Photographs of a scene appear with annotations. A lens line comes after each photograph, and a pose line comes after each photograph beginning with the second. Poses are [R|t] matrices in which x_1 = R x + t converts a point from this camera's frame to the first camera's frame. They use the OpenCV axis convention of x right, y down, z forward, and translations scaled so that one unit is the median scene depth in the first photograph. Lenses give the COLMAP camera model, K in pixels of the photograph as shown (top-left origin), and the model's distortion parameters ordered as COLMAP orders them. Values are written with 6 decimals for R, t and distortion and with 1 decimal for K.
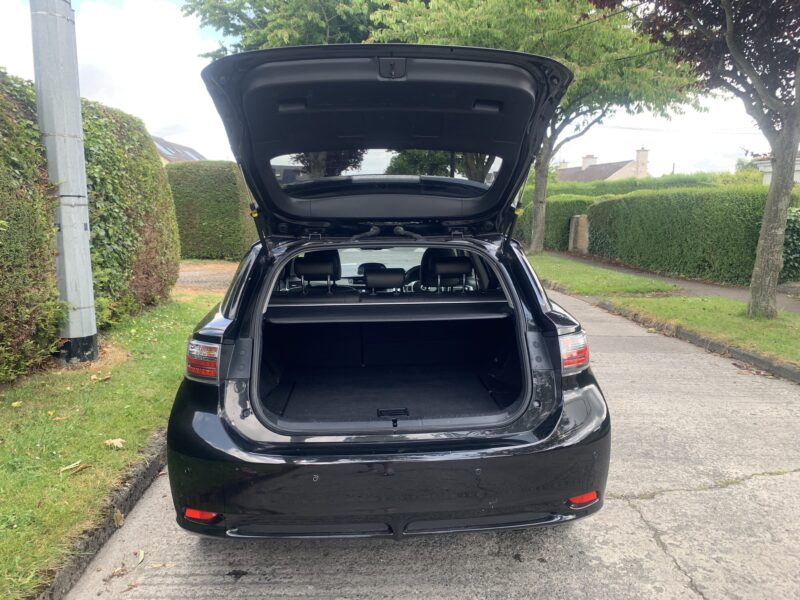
lens RADIAL K [[607.9, 0, 398.8], [0, 607.9, 295.8], [0, 0, 1]] dist [0.001475, -0.005473]
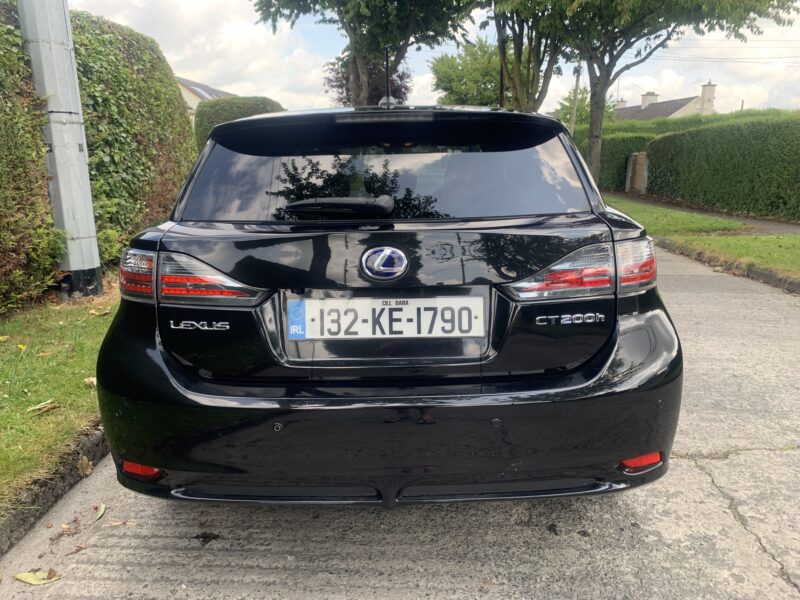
lens RADIAL K [[600.2, 0, 400.0], [0, 600.2, 300.0], [0, 0, 1]] dist [-0.001810, -0.004536]
pose [[0.996676, 0.004385, -0.081346, 0.036929], [0.002755, 0.996165, 0.087453, 0.039322], [0.081417, -0.087386, 0.992842, 0.144174]]
